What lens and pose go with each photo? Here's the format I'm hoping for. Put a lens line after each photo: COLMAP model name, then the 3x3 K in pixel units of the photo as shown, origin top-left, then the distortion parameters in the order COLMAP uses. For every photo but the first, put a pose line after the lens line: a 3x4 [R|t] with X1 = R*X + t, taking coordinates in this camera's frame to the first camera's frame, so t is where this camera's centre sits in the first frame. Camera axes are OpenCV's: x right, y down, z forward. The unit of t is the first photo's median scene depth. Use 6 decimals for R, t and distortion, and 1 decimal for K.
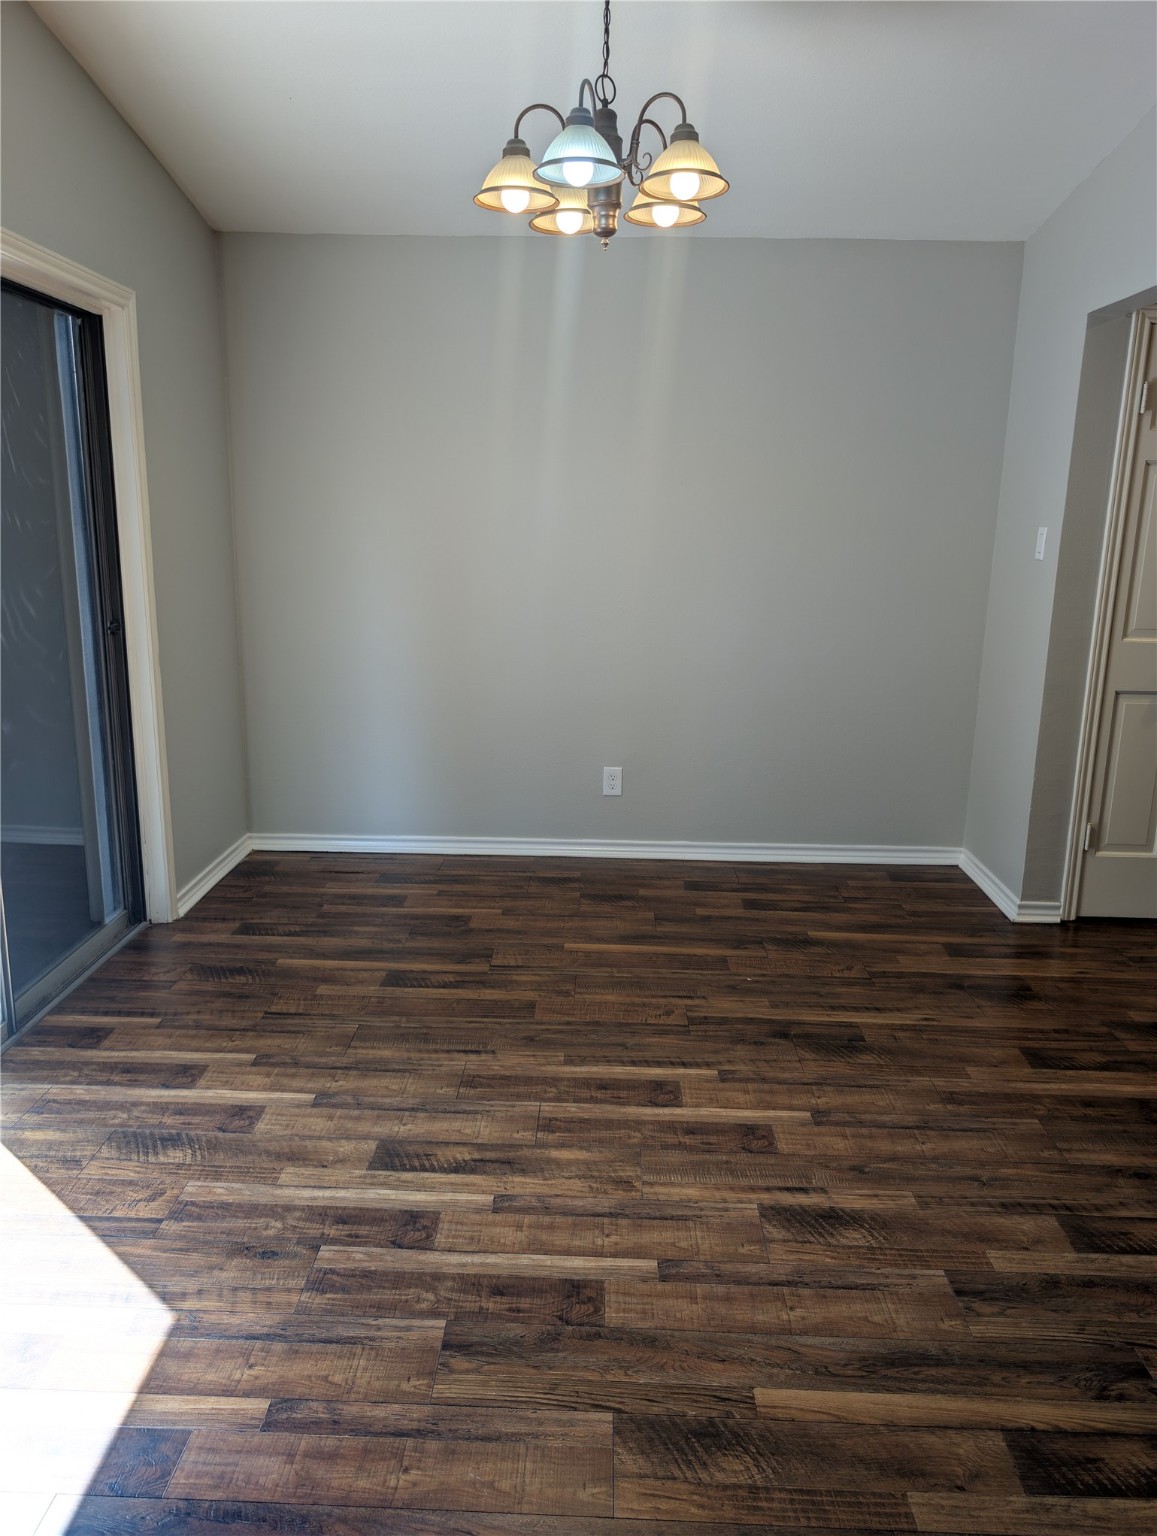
lens RADIAL K [[1100.2, 0, 579.2], [0, 1100.2, 767.8], [0, 0, 1]] dist [0.012265, -0.016139]
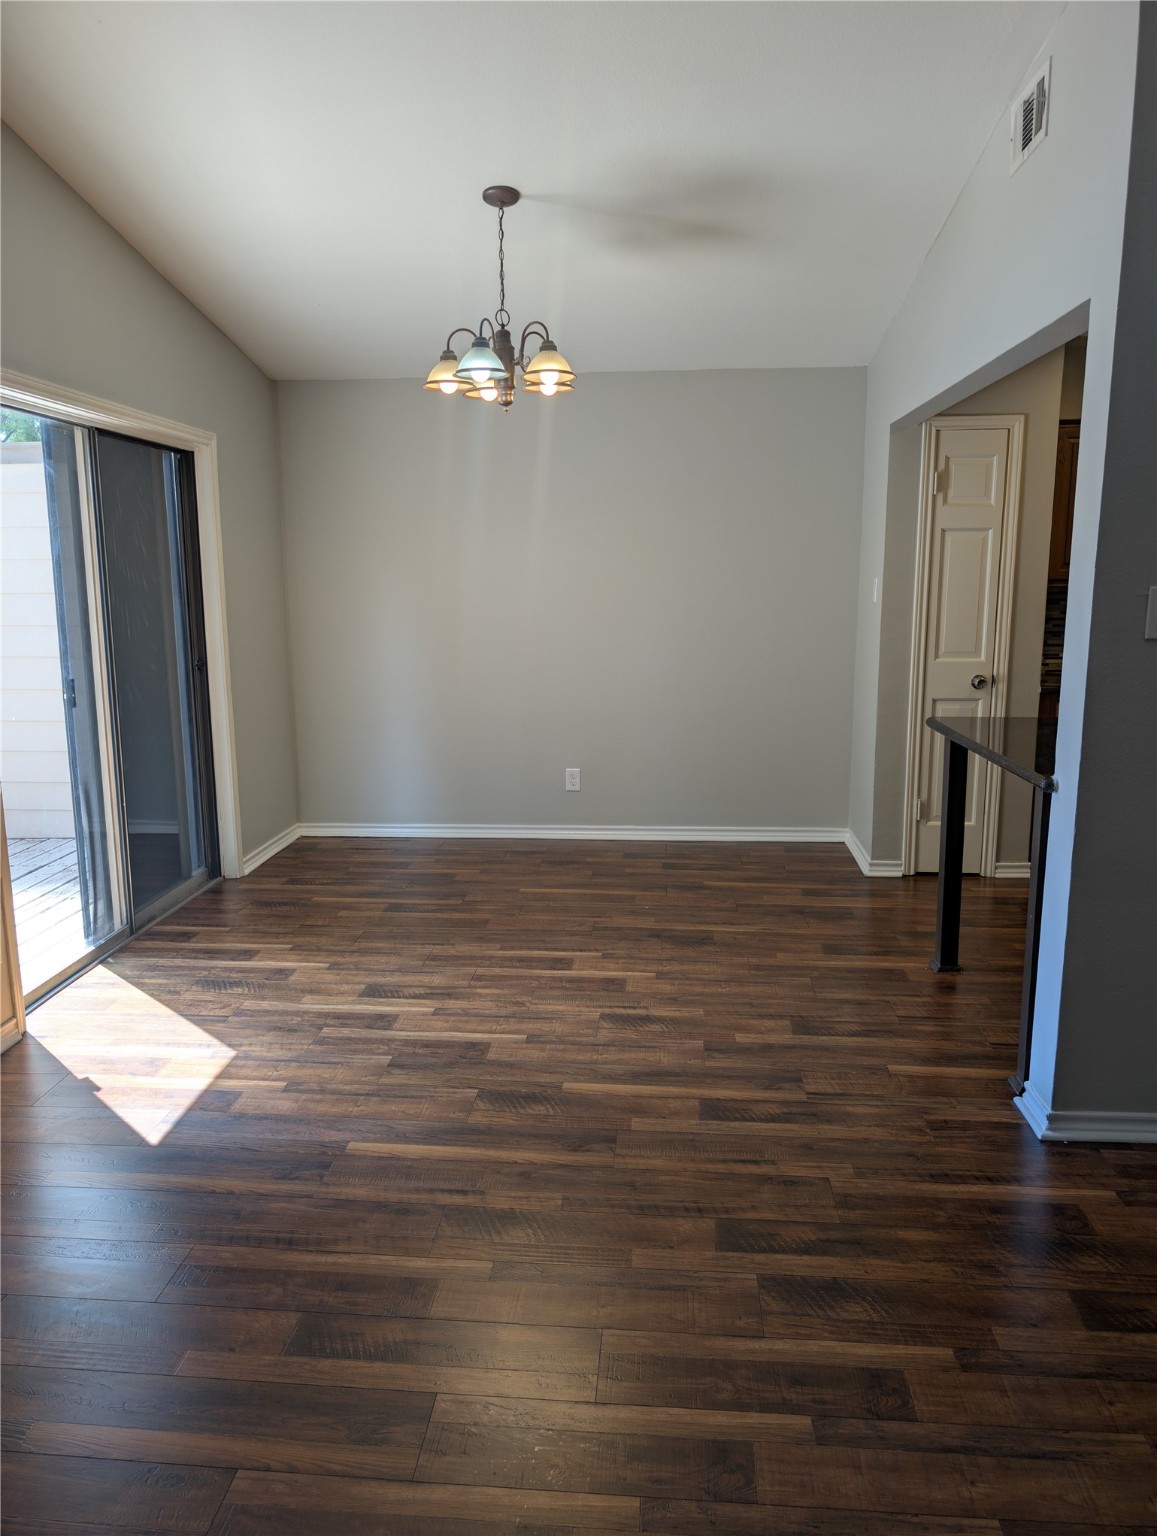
lens RADIAL K [[1100.2, 0, 576.5], [0, 1100.2, 769.1], [0, 0, 1]] dist [0.012265, -0.016139]
pose [[0.997870, -0.012207, -0.064075, 0.194941], [0.009156, 0.998820, -0.047703, 0.103413], [0.064582, 0.047014, 0.996804, -0.487450]]
